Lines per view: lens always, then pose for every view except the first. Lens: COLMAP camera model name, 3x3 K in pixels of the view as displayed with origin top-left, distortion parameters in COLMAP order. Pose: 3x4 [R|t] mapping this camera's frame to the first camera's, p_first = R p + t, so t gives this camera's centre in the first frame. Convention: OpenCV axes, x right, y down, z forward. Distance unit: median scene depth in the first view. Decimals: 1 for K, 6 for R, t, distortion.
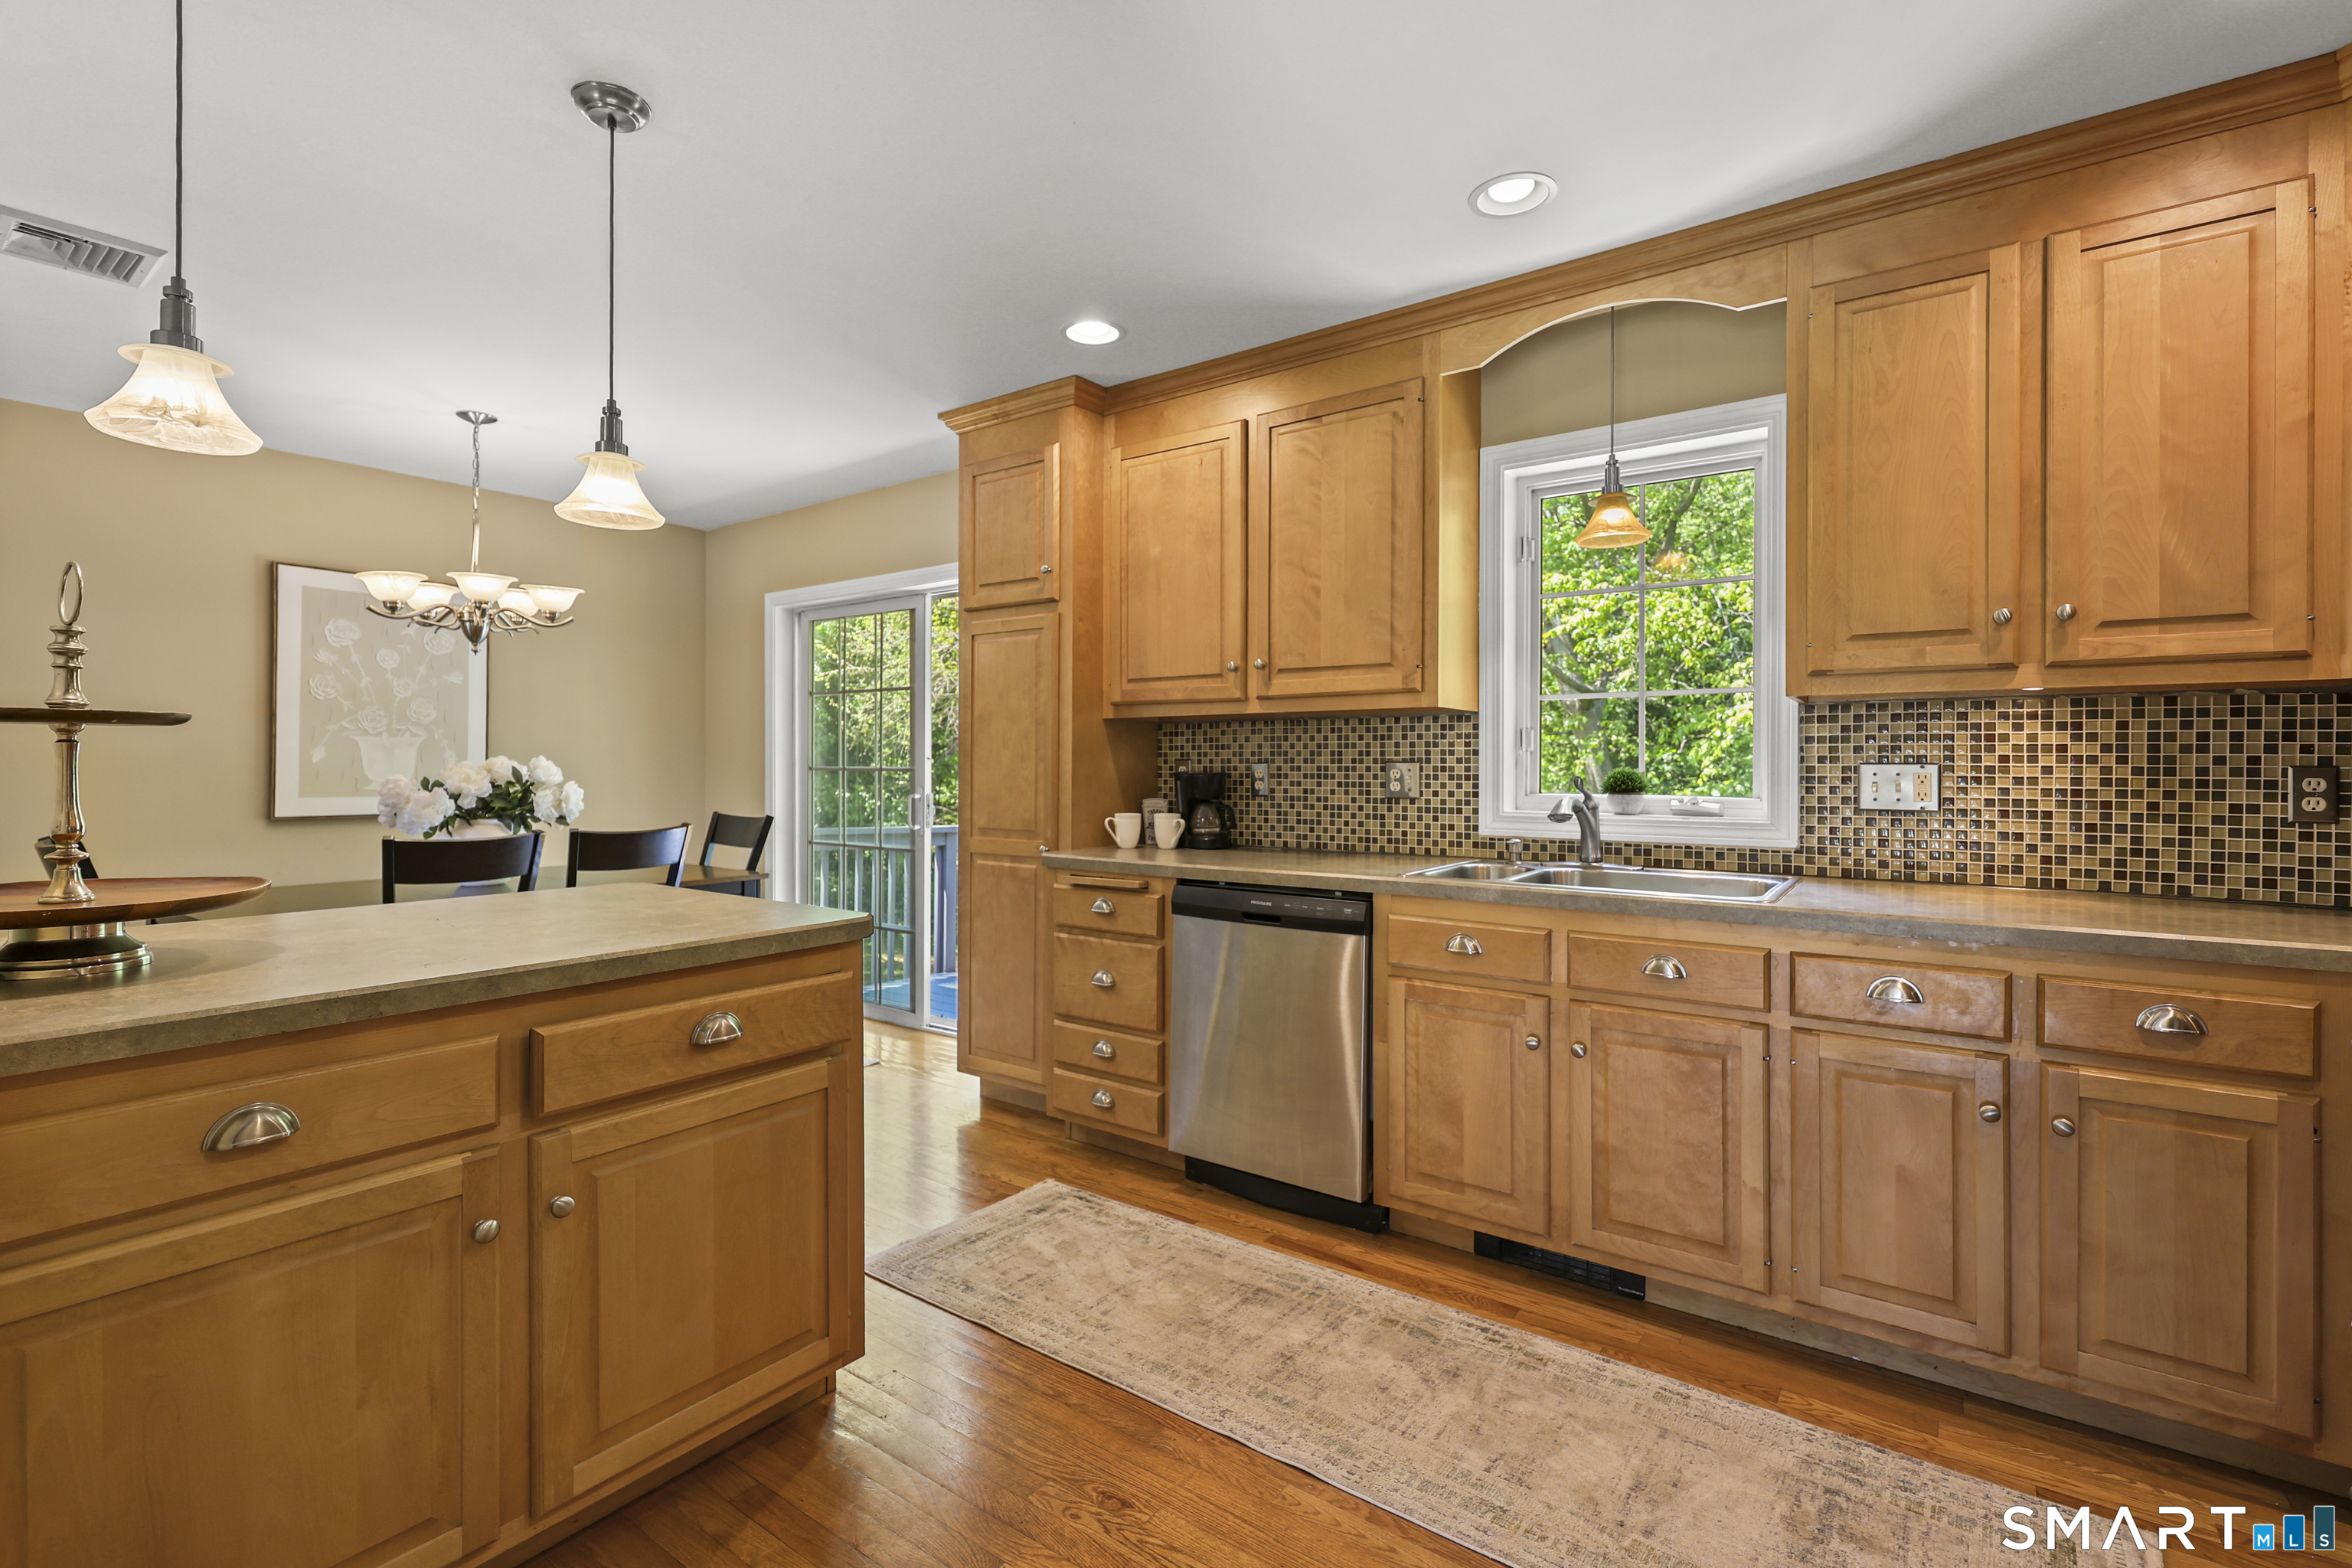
lens RADIAL K [[1041.1, 0, 1168.1], [0, 1041.1, 770.0], [0, 0, 1]] dist [0.000156, 0.000636]
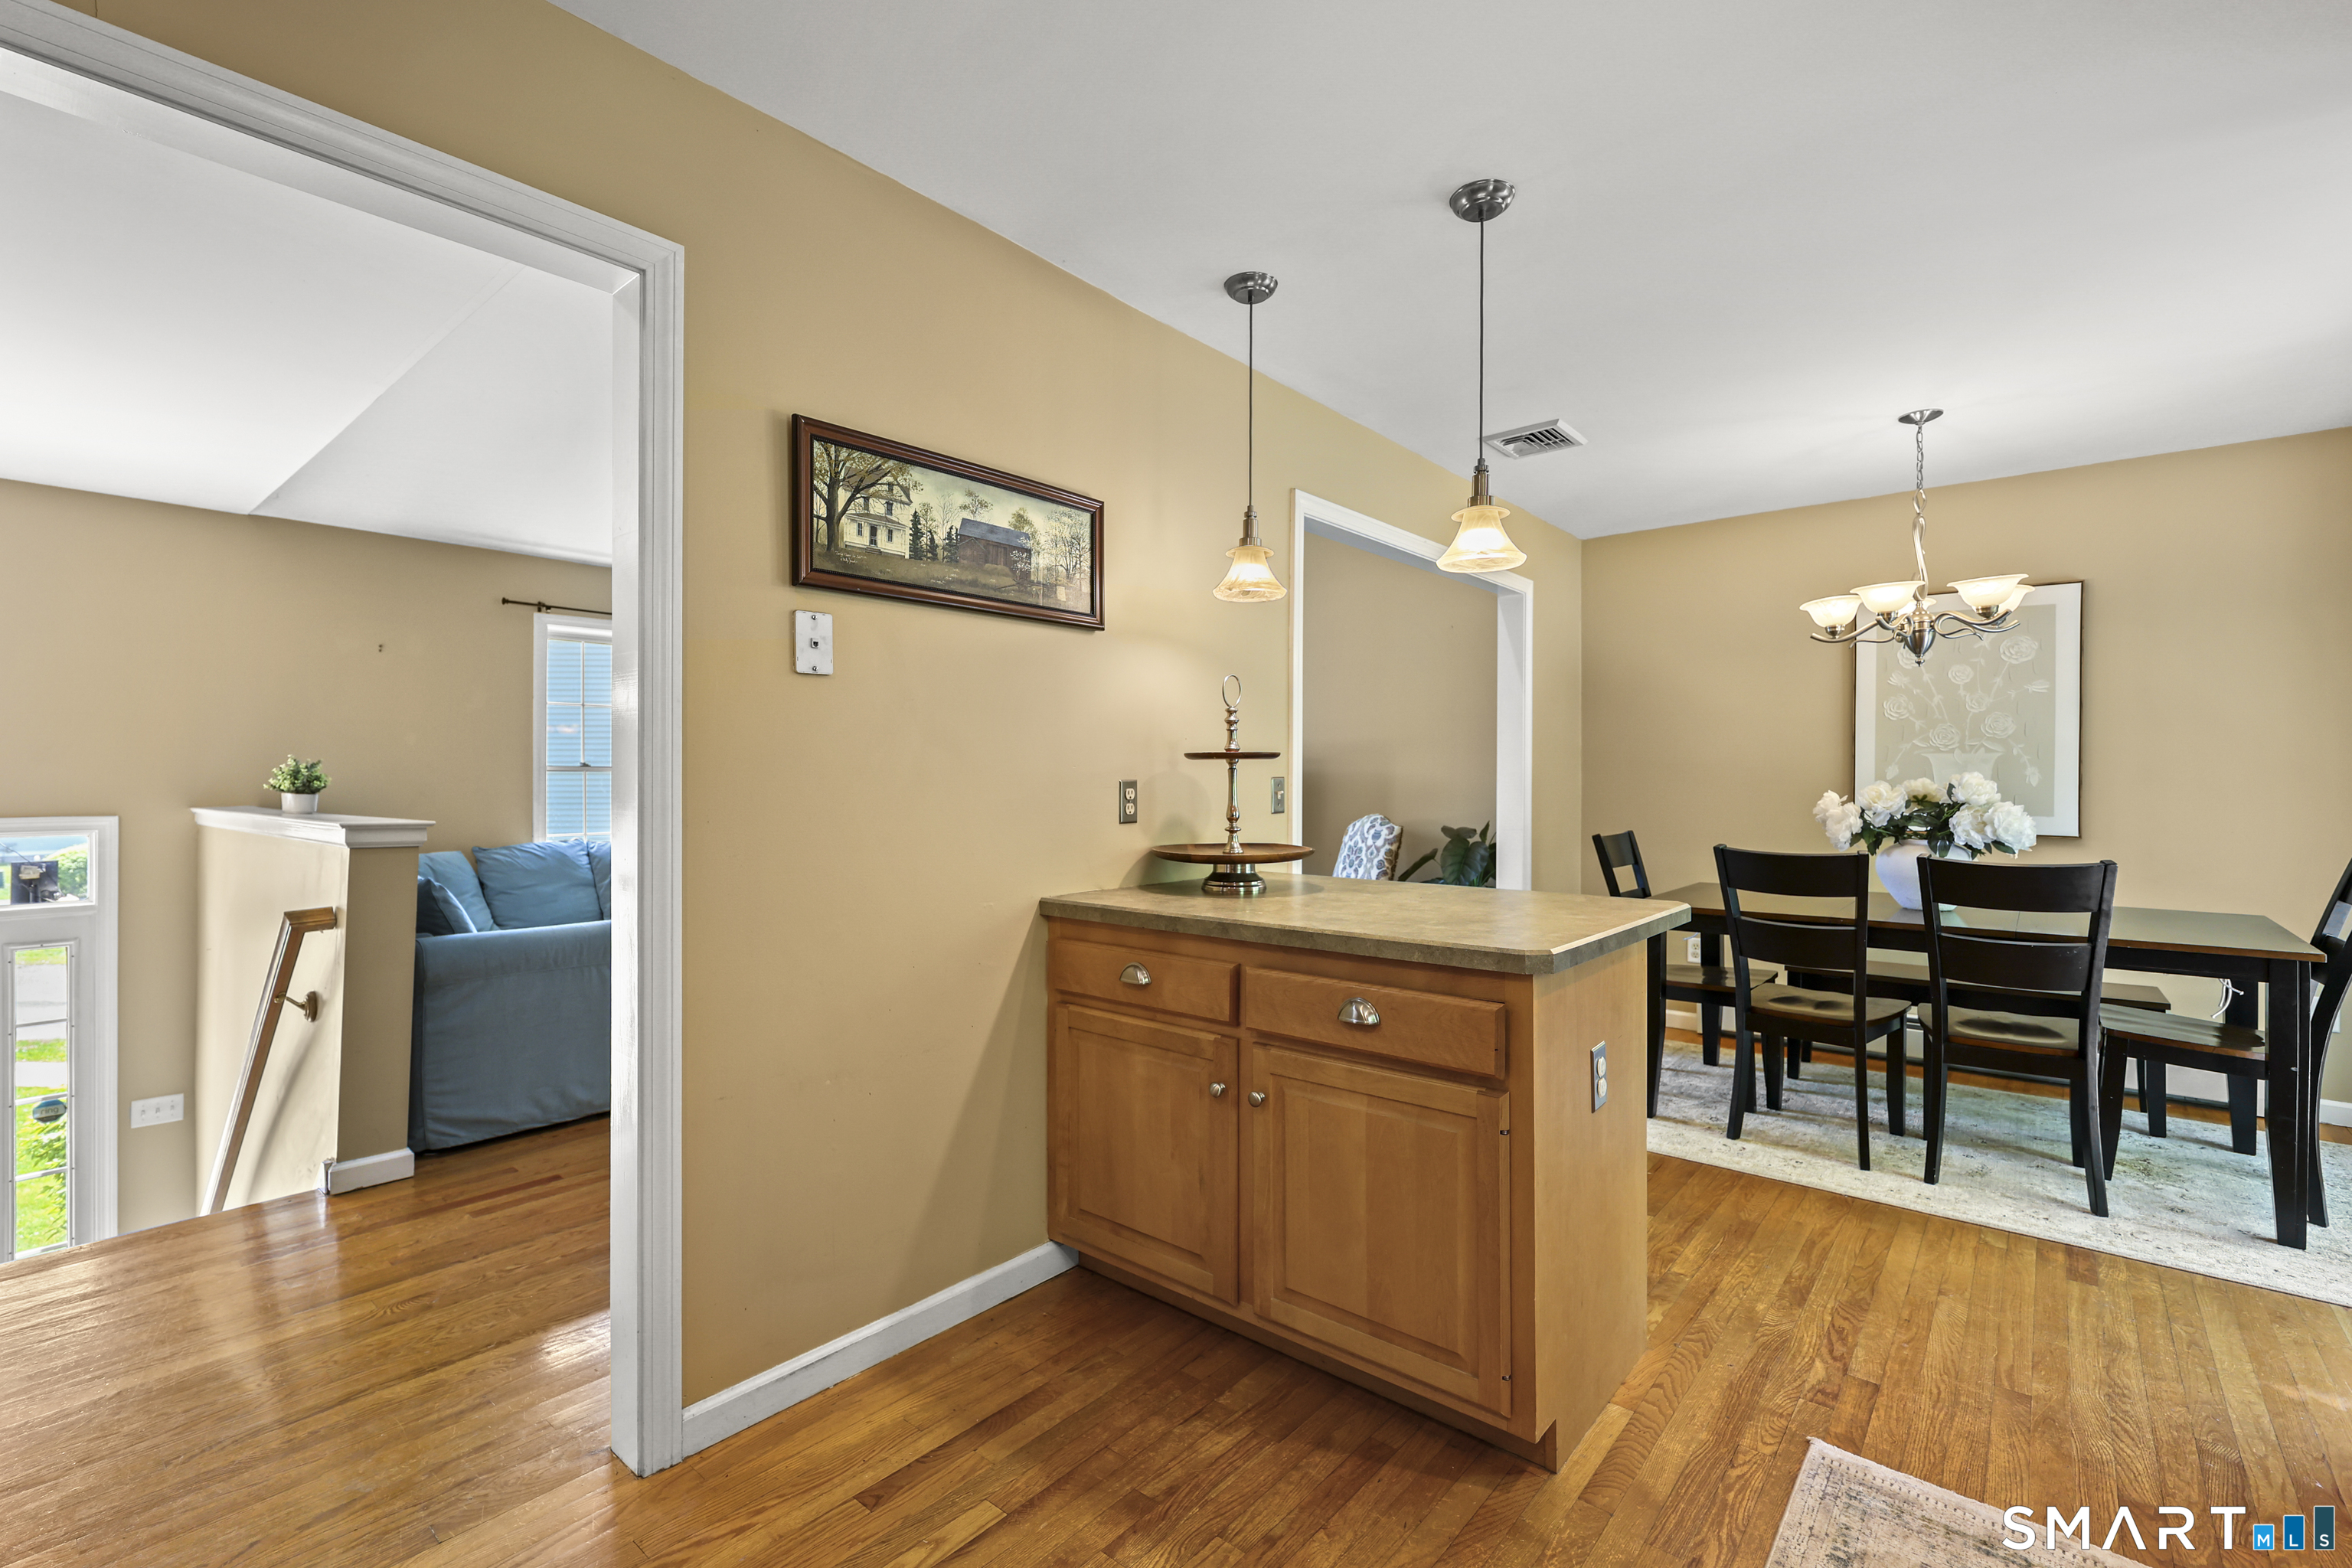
lens RADIAL K [[1041.1, 0, 1170.0], [0, 1041.1, 774.4], [0, 0, 1]] dist [0.000156, 0.000636]
pose [[-0.063675, -0.006368, -0.997950, 0.416535], [-0.007041, 0.999958, -0.005932, -0.002678], [0.997946, 0.006649, -0.063717, 0.495863]]
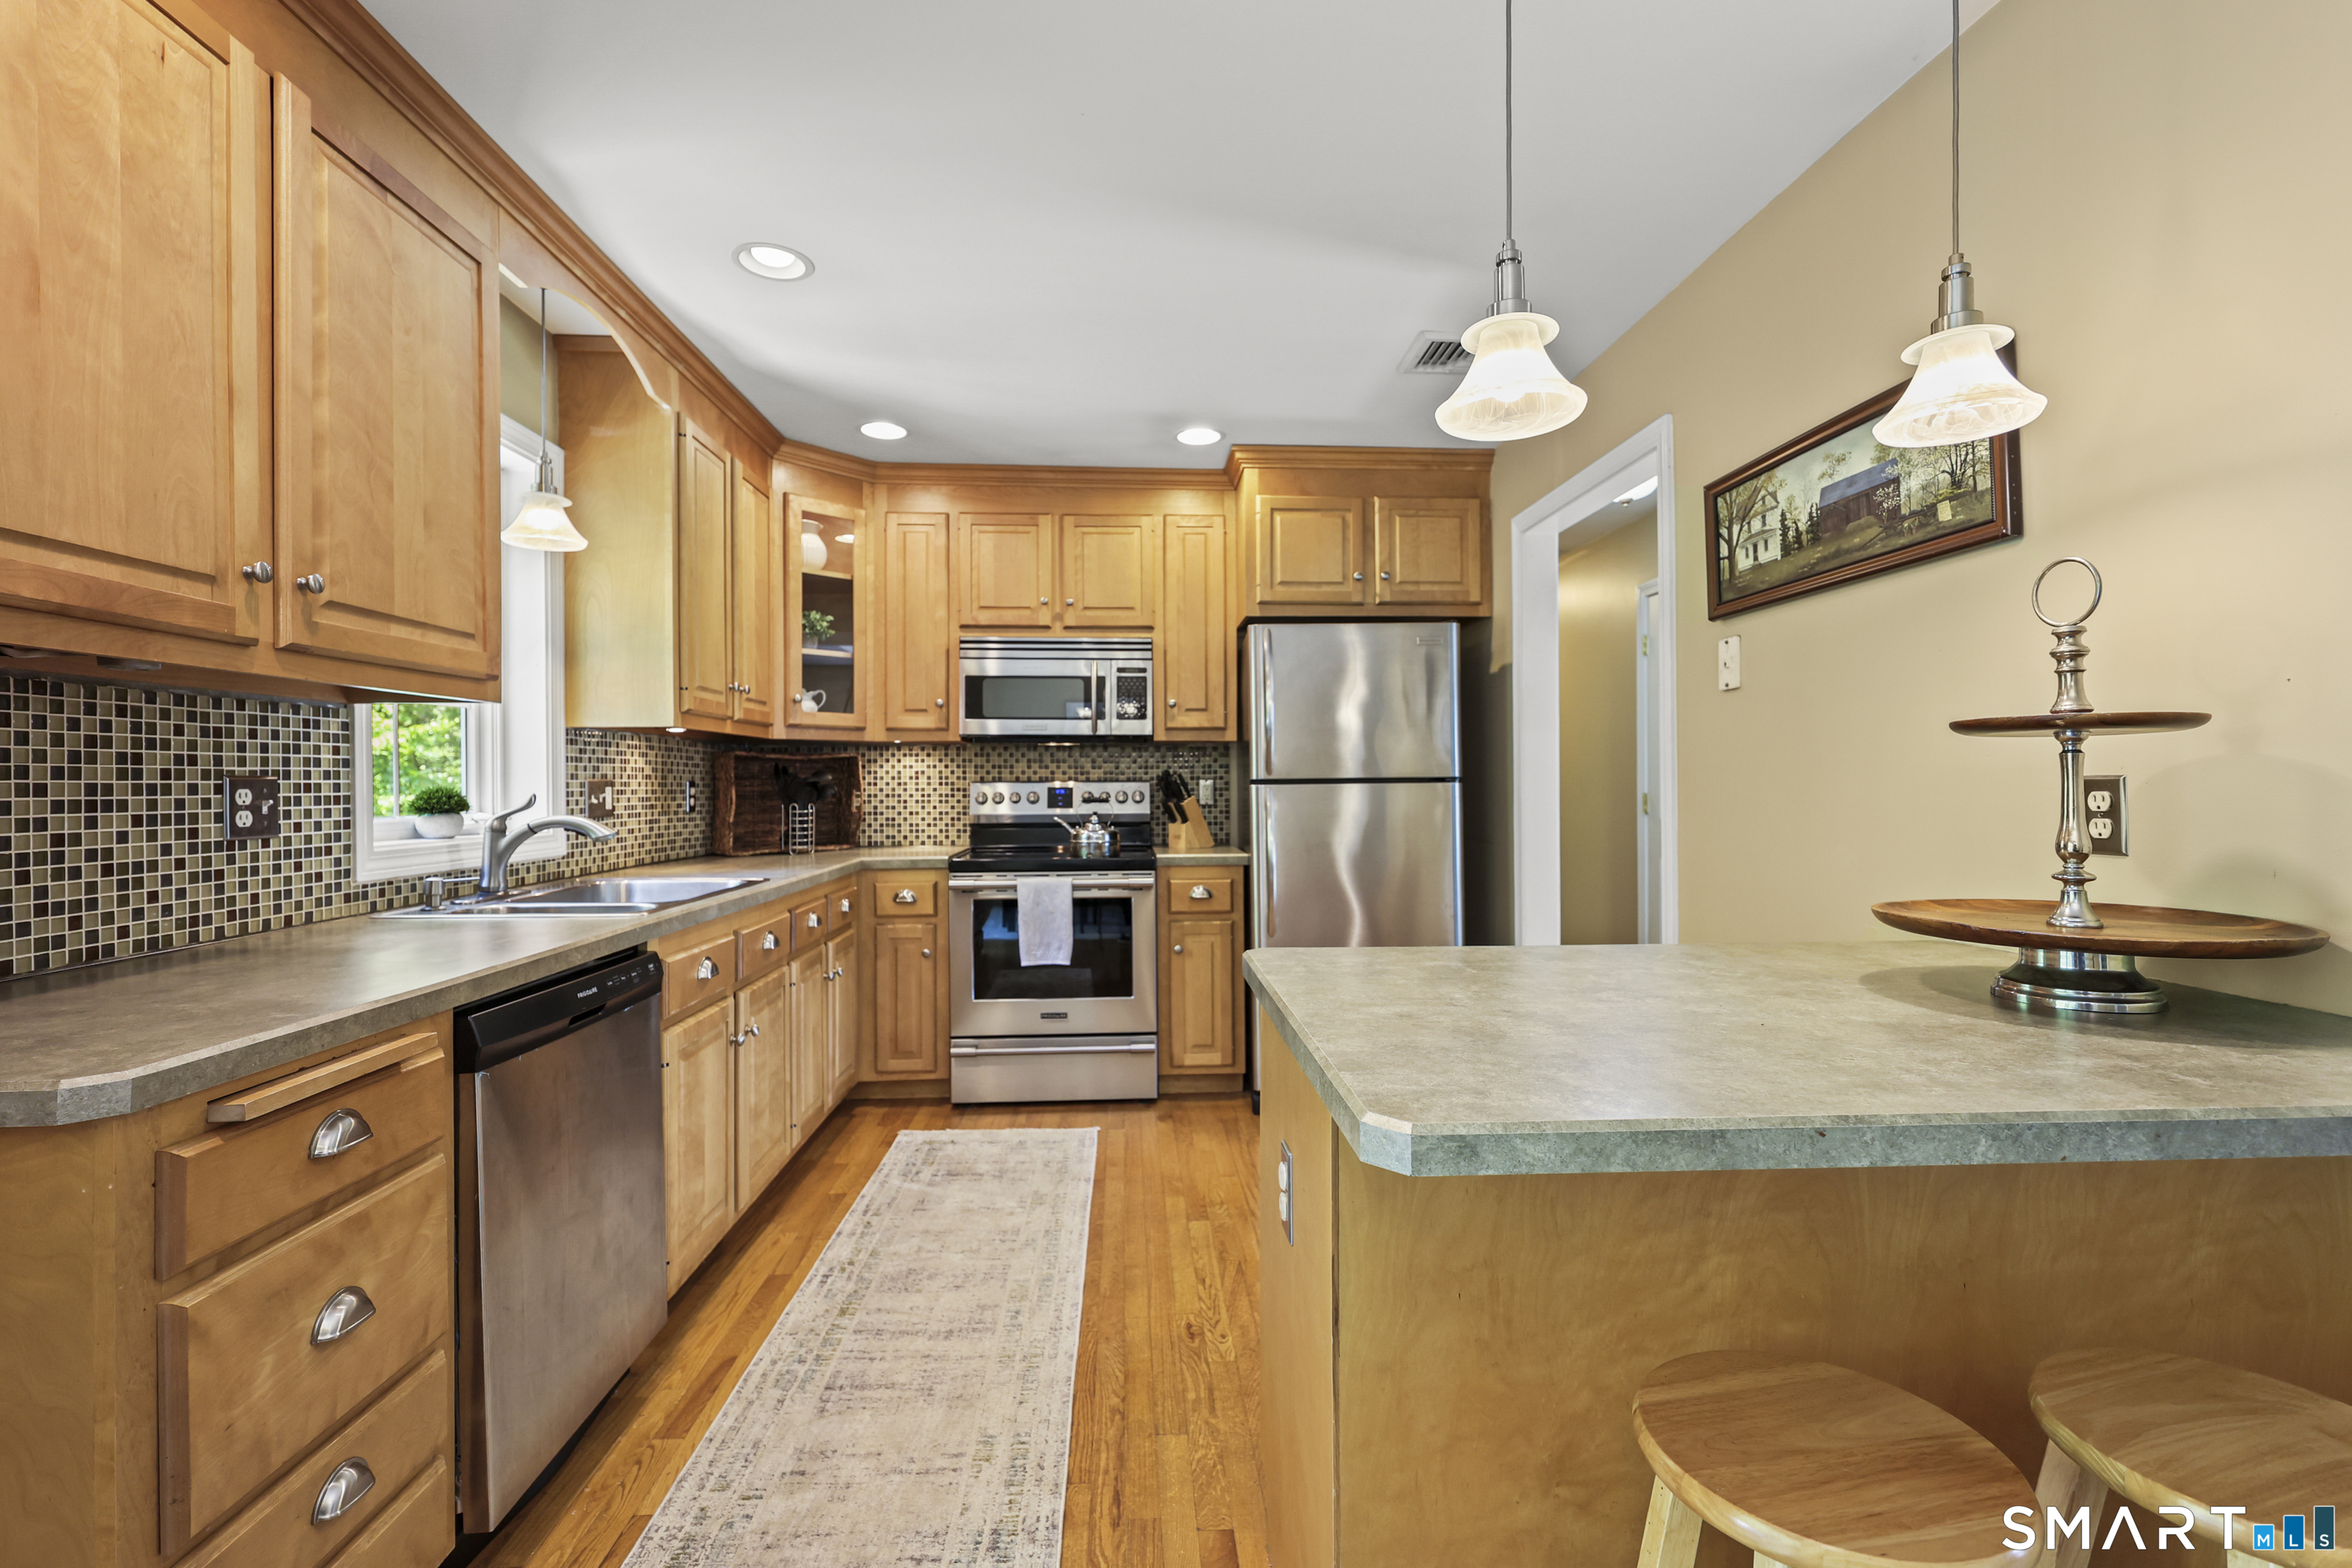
lens RADIAL K [[1041.1, 0, 1173.9], [0, 1041.1, 779.3], [0, 0, 1]] dist [0.000156, 0.000636]
pose [[-0.633575, 0.002071, 0.773679, -0.623174], [0.006513, 0.999975, 0.002657, -0.004847], [-0.773654, 0.006723, -0.633573, 1.084866]]
